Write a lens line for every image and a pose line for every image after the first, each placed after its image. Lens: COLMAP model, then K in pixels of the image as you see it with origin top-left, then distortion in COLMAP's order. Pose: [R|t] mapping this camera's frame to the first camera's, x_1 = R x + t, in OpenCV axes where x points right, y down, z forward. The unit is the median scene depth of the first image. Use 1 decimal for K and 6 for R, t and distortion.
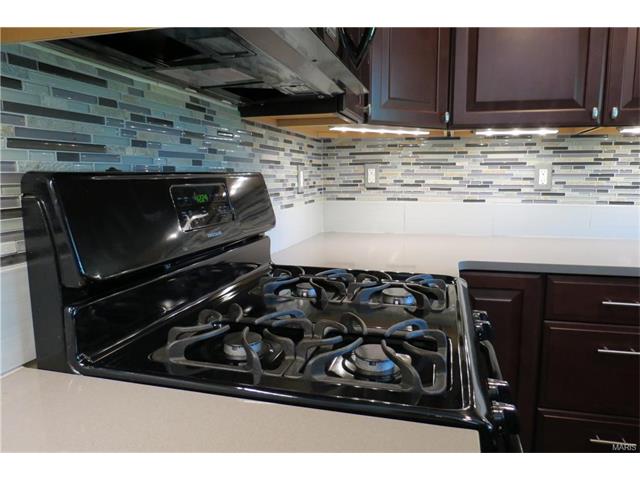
lens RADIAL K [[458.1, 0, 320.6], [0, 458.1, 241.5], [0, 0, 1]] dist [-0.025735, -0.001855]
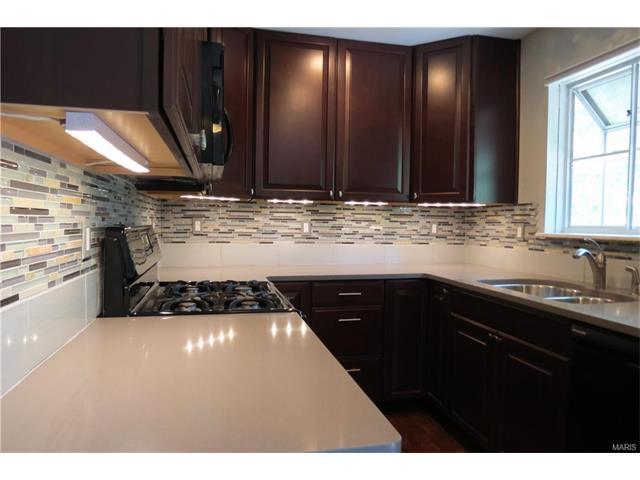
lens RADIAL K [[458.1, 0, 320.3], [0, 458.1, 239.4], [0, 0, 1]] dist [-0.025735, -0.001855]
pose [[0.881601, -0.003042, 0.471985, -0.245139], [0.052790, 0.994341, -0.092196, 0.054517], [-0.469033, 0.106196, 0.876773, -0.467244]]
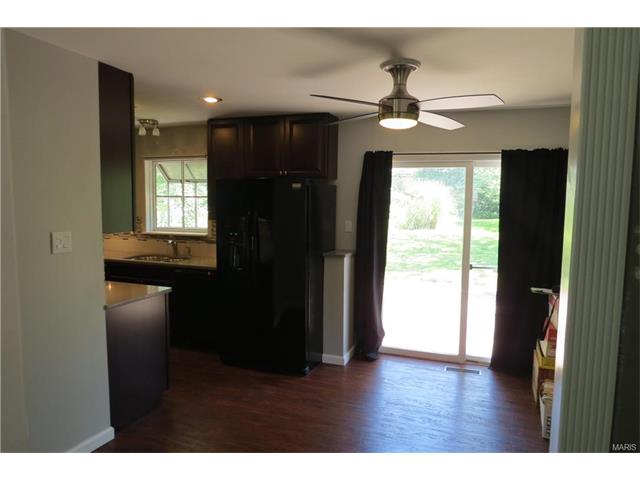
lens RADIAL K [[458.1, 0, 321.9], [0, 458.1, 239.4], [0, 0, 1]] dist [-0.025735, -0.001855]
pose [[0.108505, -0.081507, 0.990749, -1.699809], [0.136224, 0.988450, 0.066399, -0.047868], [-0.984718, 0.127760, 0.118355, -0.991668]]
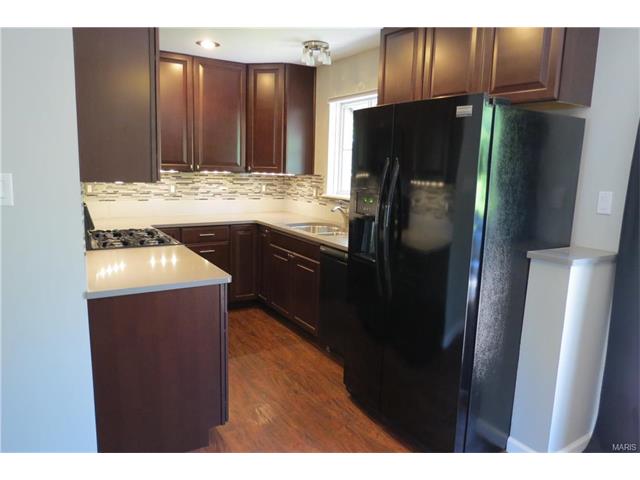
lens RADIAL K [[458.1, 0, 322.1], [0, 458.1, 240.8], [0, 0, 1]] dist [-0.025735, -0.001855]
pose [[0.680789, -0.096230, 0.726131, -0.692749], [0.075097, 0.995278, 0.061491, 0.033053], [-0.728620, 0.012668, 0.684801, -1.120304]]
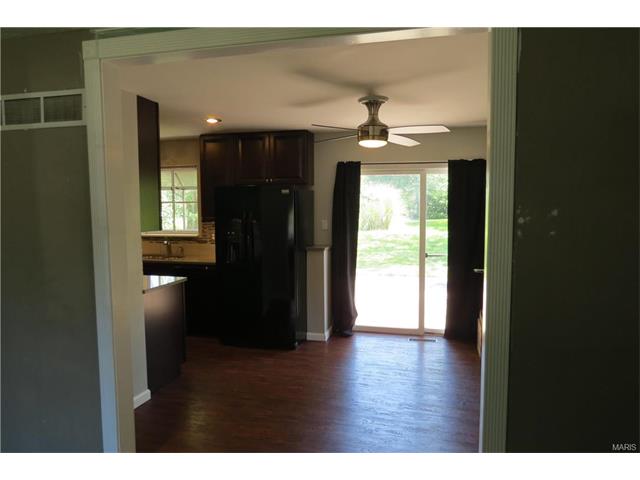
lens RADIAL K [[458.1, 0, 320.0], [0, 458.1, 239.3], [0, 0, 1]] dist [-0.025735, -0.001855]
pose [[0.006658, -0.074052, 0.997232, -2.132413], [0.153956, 0.985440, 0.072148, -0.058198], [-0.988055, 0.153049, 0.017962, -0.865895]]
